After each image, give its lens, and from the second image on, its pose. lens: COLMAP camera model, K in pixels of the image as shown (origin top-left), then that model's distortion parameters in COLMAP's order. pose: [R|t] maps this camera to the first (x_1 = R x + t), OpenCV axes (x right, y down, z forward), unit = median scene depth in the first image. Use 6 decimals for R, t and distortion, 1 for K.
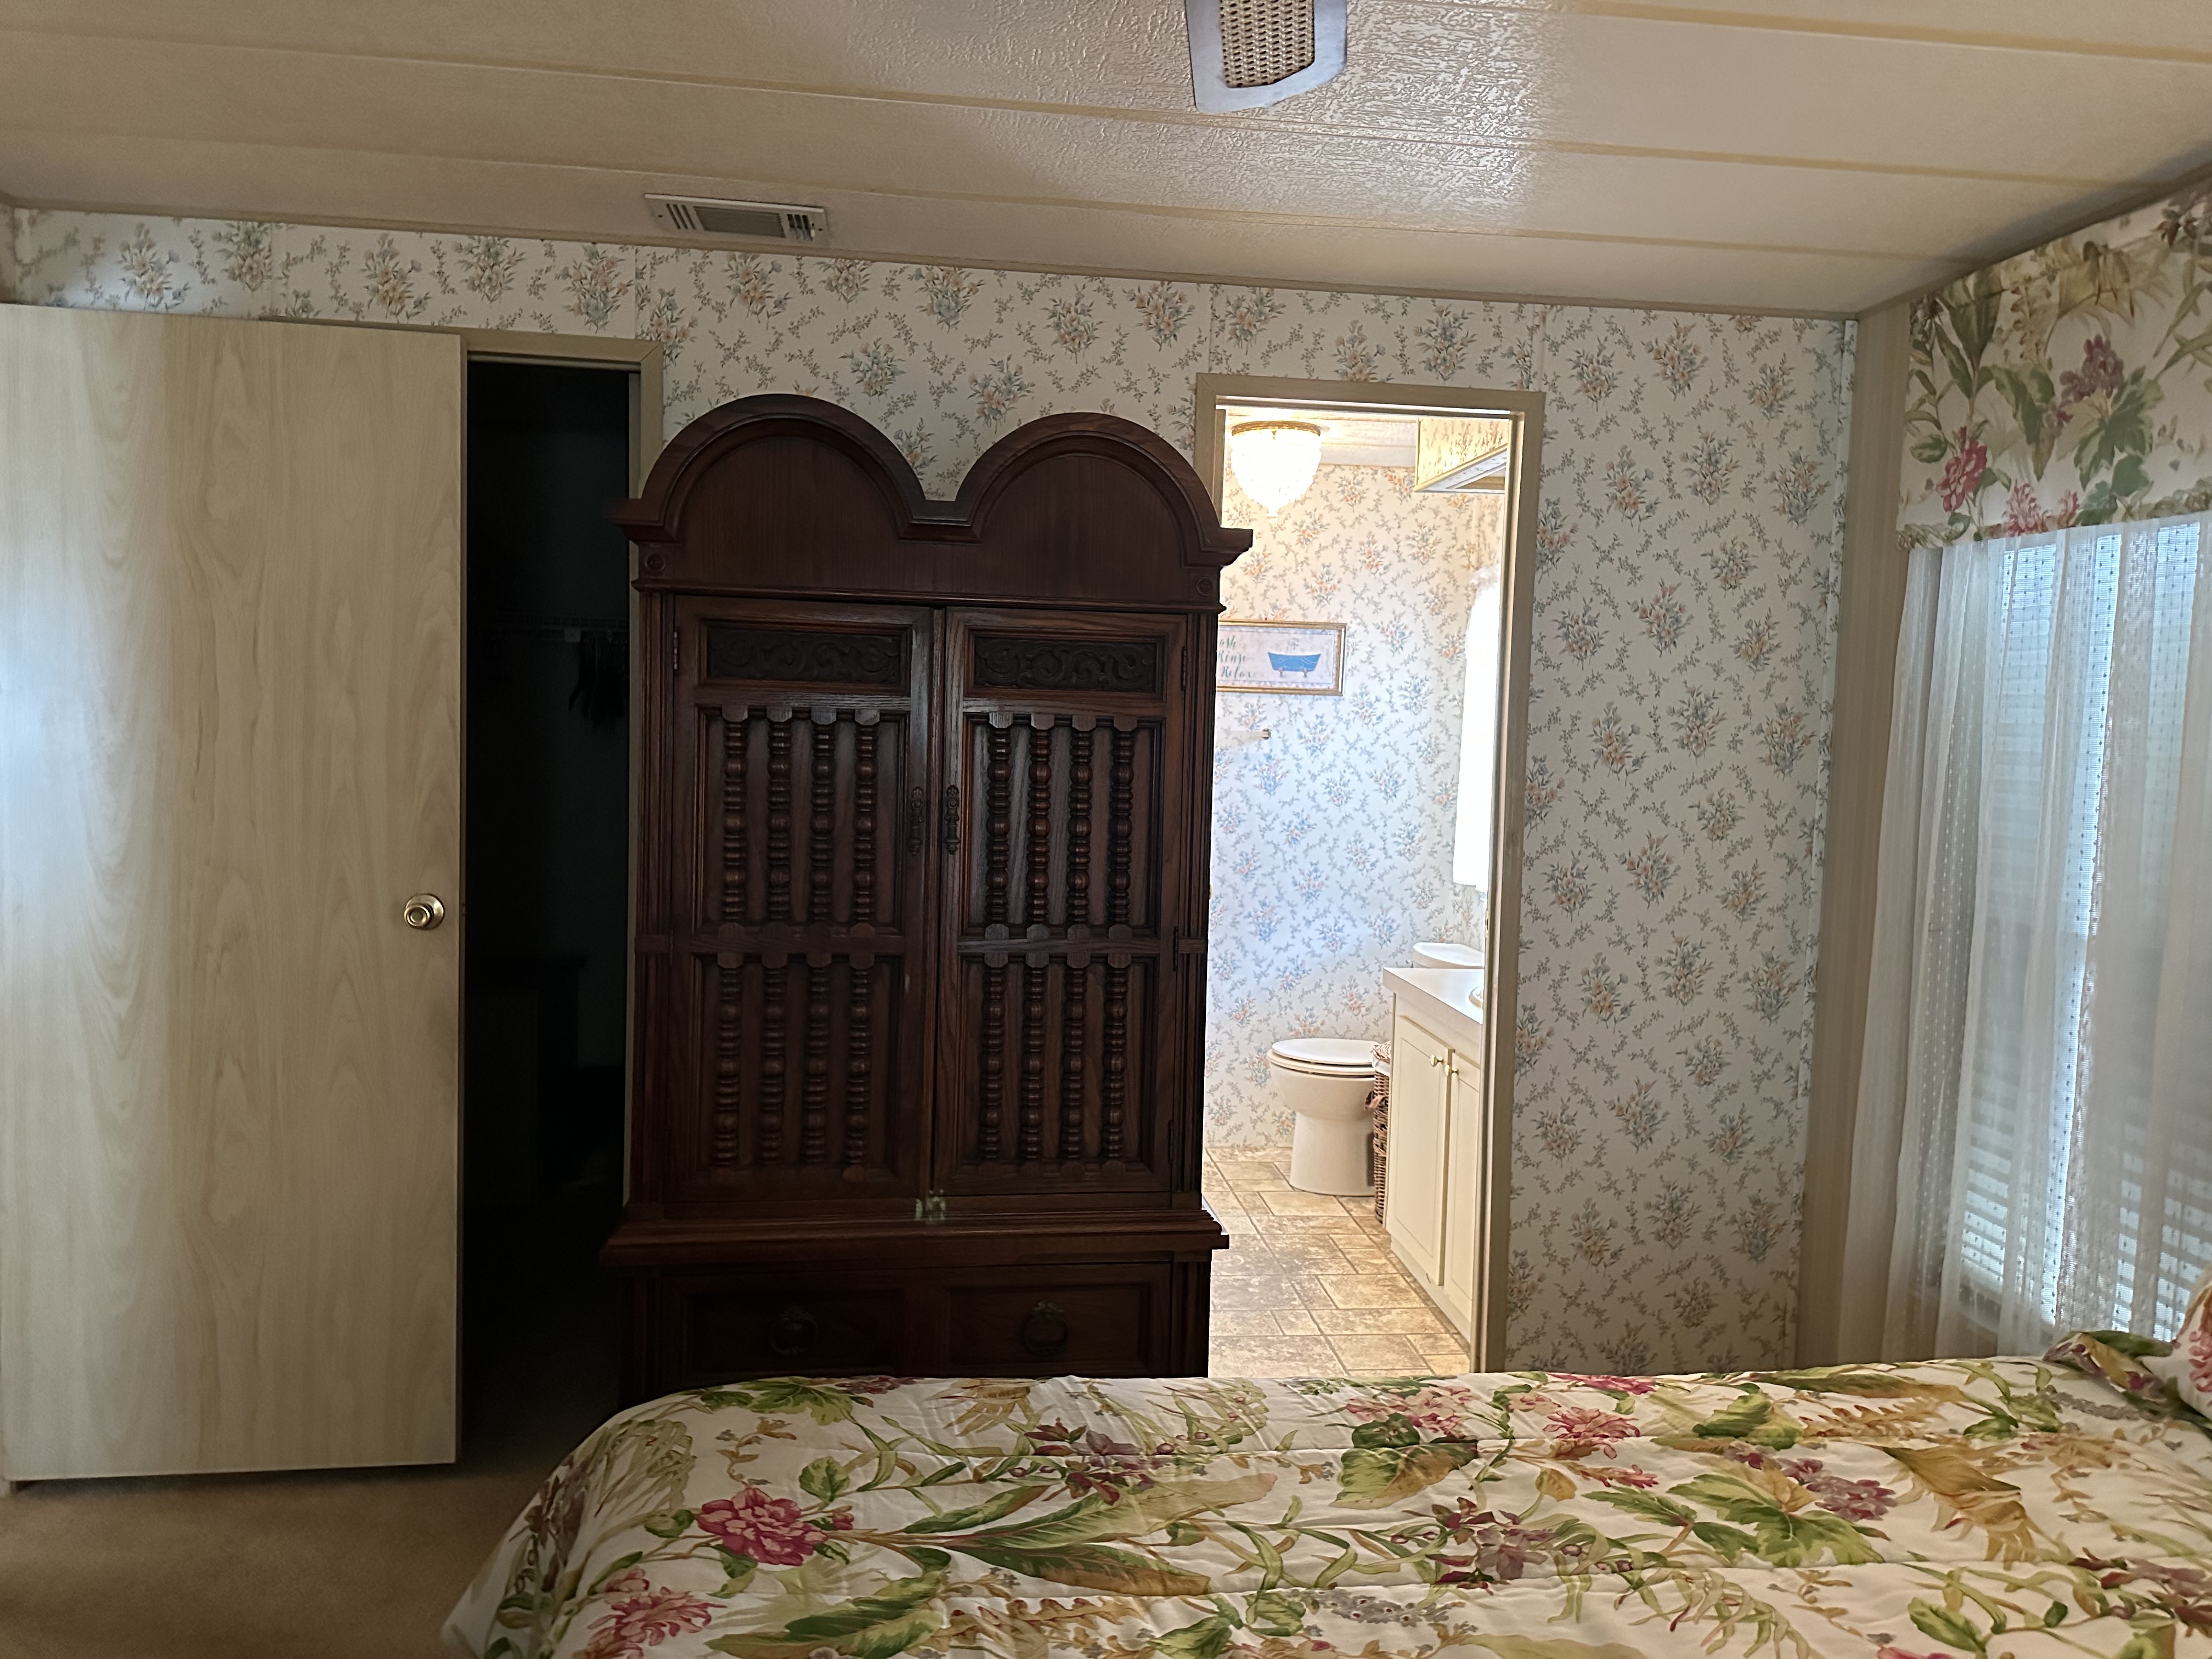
lens RADIAL K [[1561.7, 0, 1094.4], [0, 1561.7, 813.3], [0, 0, 1]] dist [0.074486, -0.039754]
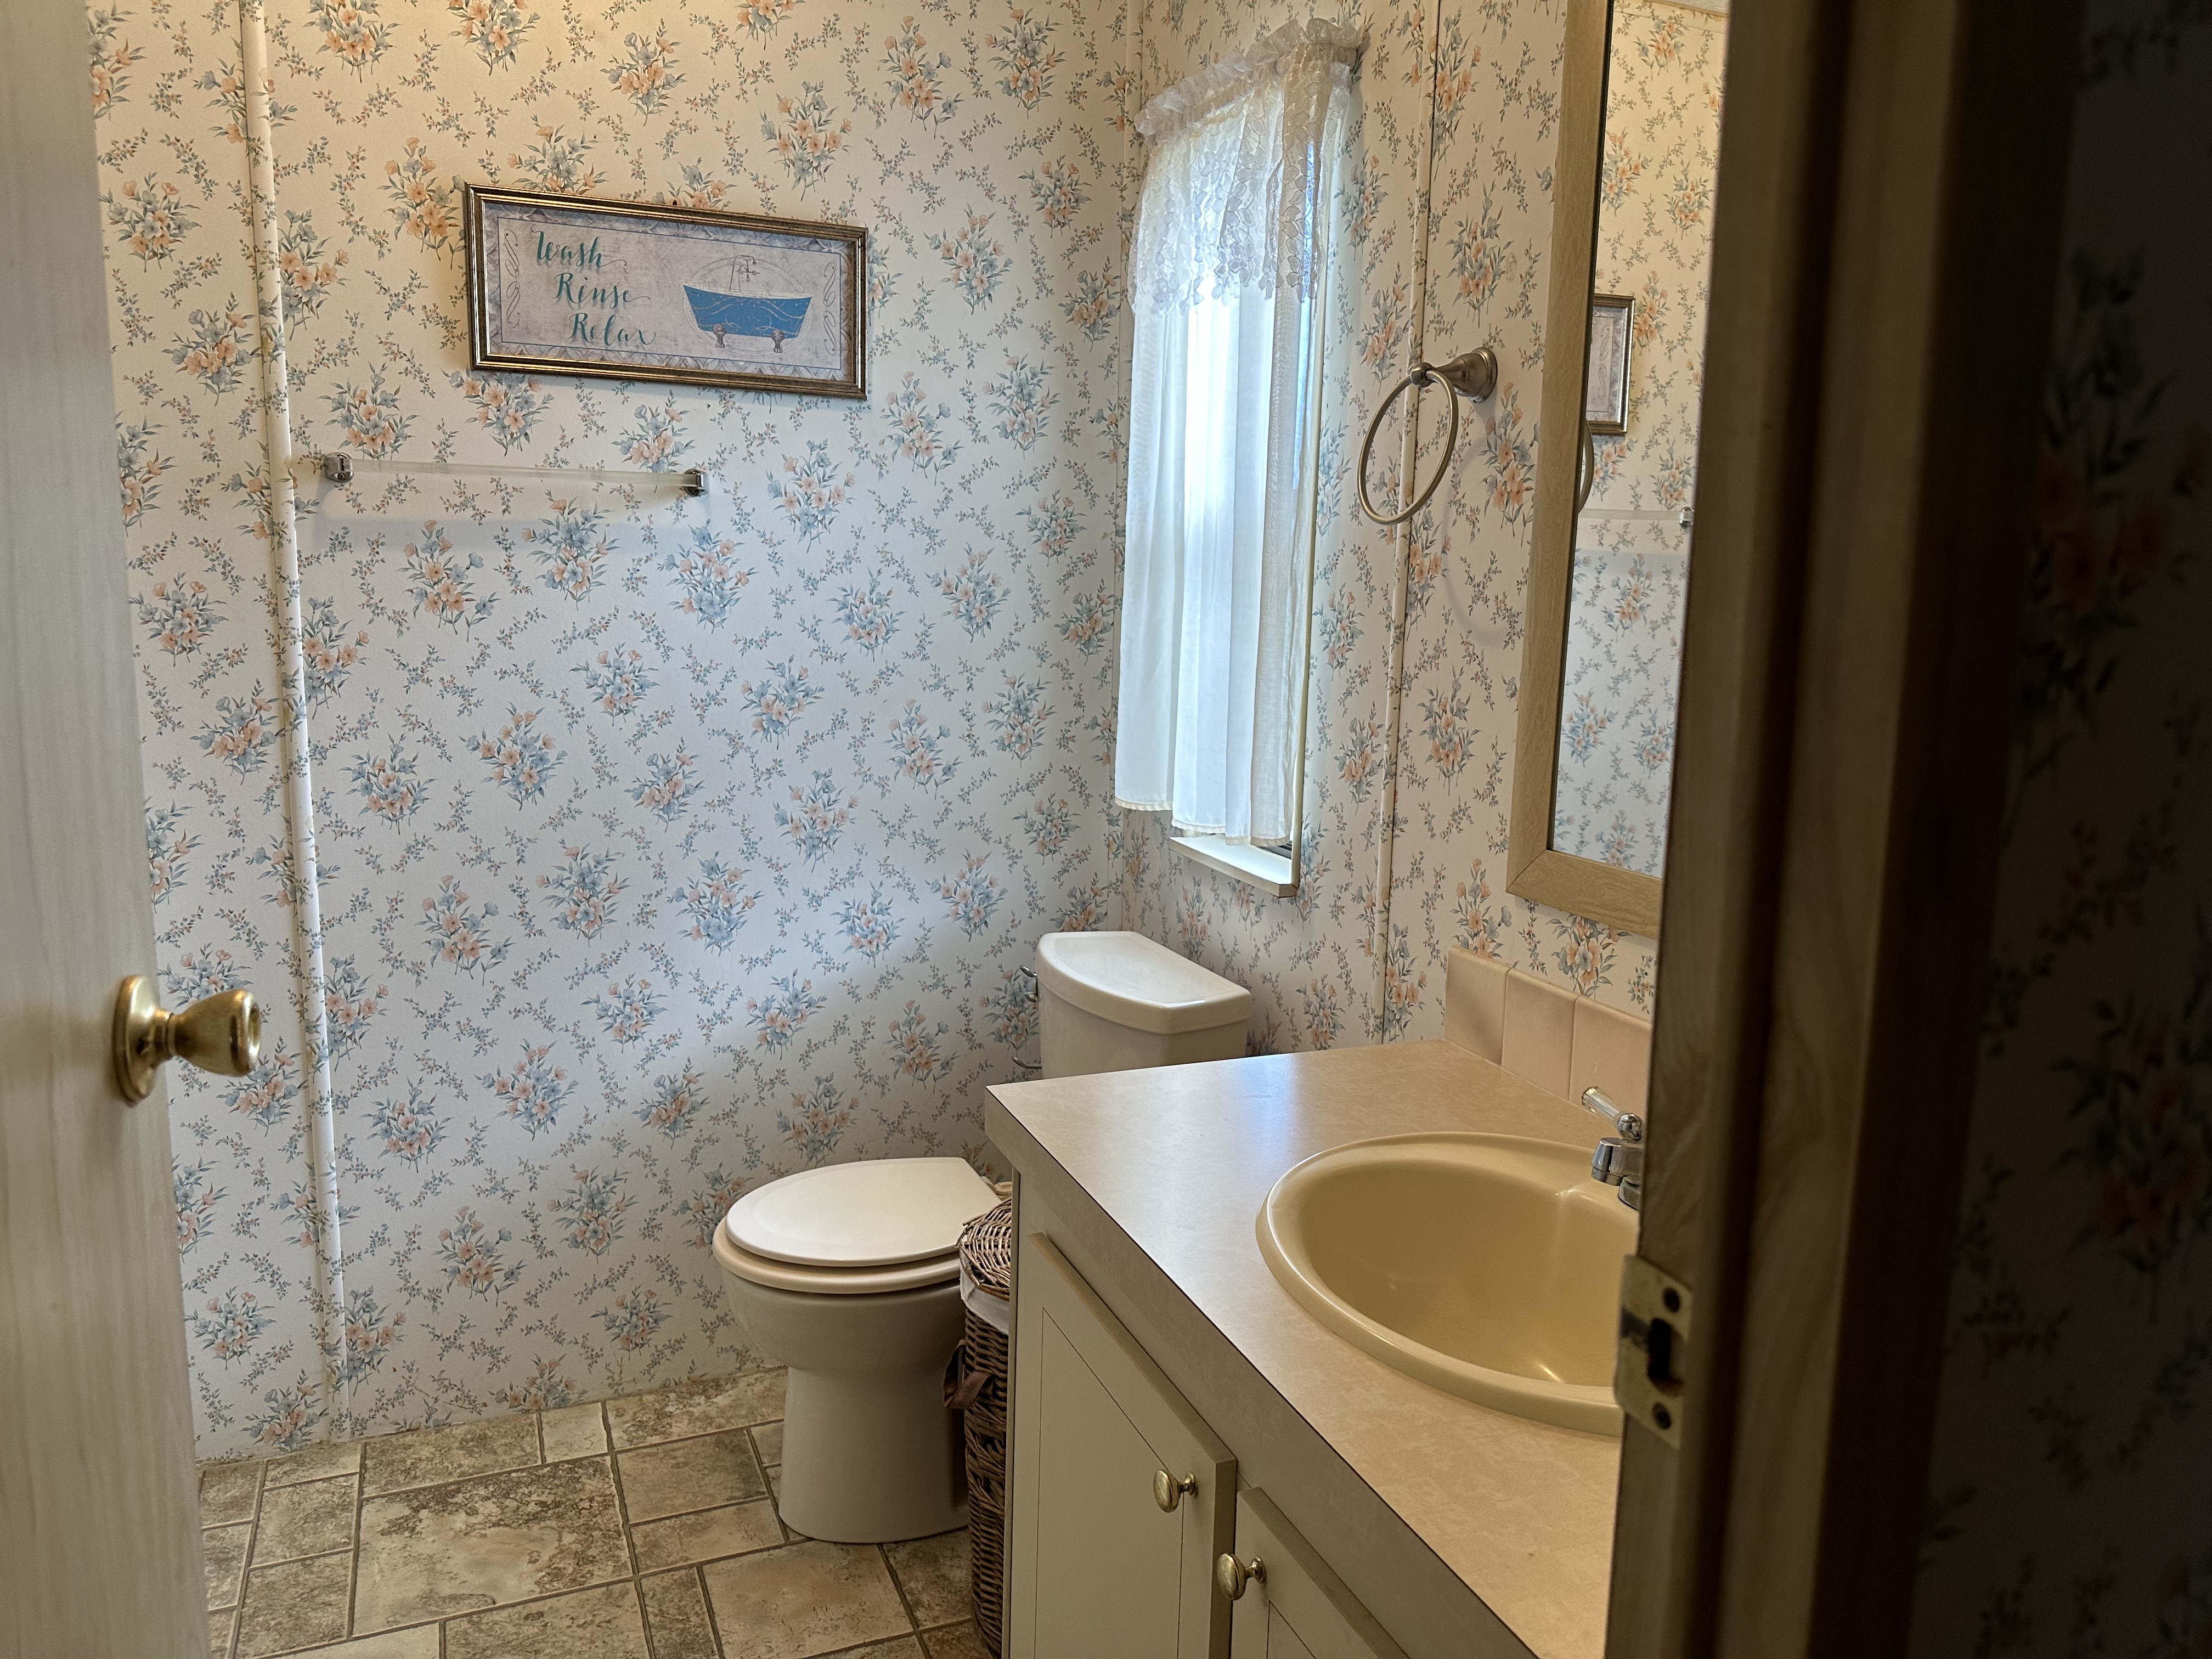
lens RADIAL K [[1561.7, 0, 1103.4], [0, 1561.7, 835.2], [0, 0, 1]] dist [0.074486, -0.039754]
pose [[0.962600, -0.052182, 0.265854, 0.097843], [0.025770, 0.994462, 0.101886, 0.005182], [-0.269699, -0.091225, 0.958614, 0.537867]]
